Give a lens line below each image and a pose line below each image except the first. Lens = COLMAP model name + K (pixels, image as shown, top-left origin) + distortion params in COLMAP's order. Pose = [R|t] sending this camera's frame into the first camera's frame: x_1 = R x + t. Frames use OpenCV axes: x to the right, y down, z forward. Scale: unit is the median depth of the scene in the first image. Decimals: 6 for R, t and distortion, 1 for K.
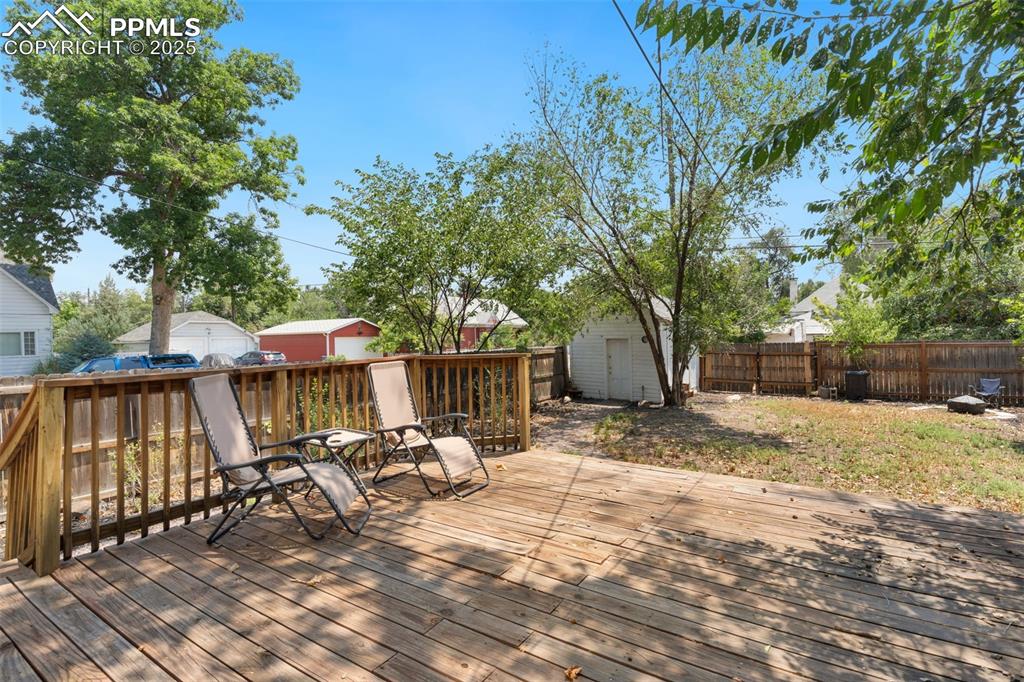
lens RADIAL K [[488.8, 0, 509.1], [0, 488.8, 334.5], [0, 0, 1]] dist [0.002486, -0.000156]
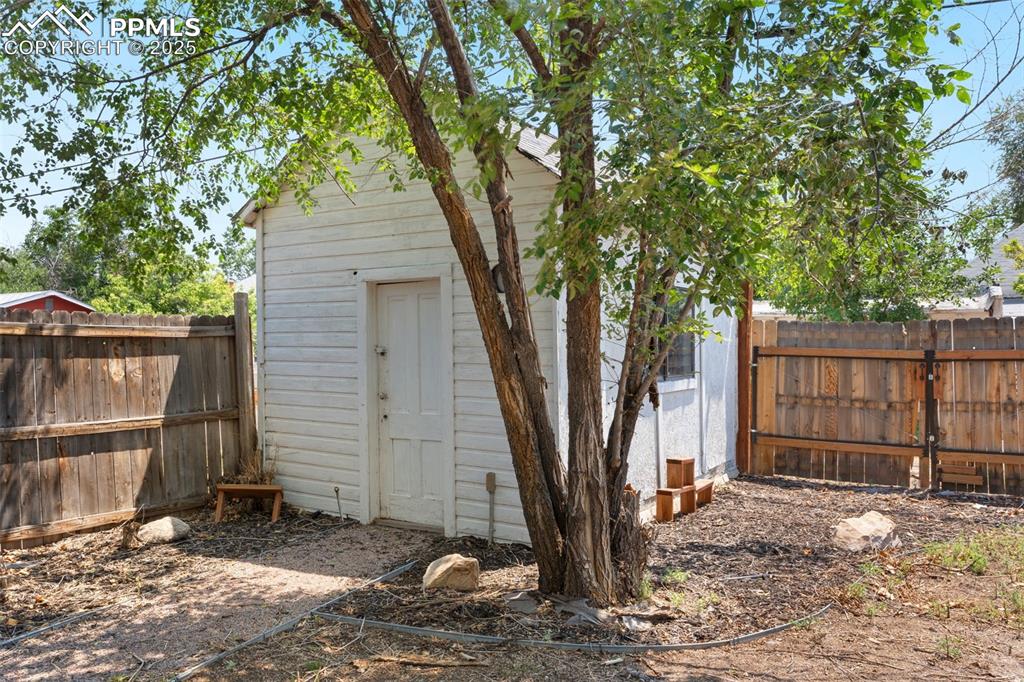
lens RADIAL K [[739.8, 0, 513.5], [0, 739.8, 344.8], [0, 0, 1]] dist [0.000753, 0.000012]
pose [[0.998571, 0.013112, 0.051813, 0.235580], [-0.012537, 0.999856, -0.011411, 0.041643], [-0.051956, 0.010745, 0.998592, 0.570390]]
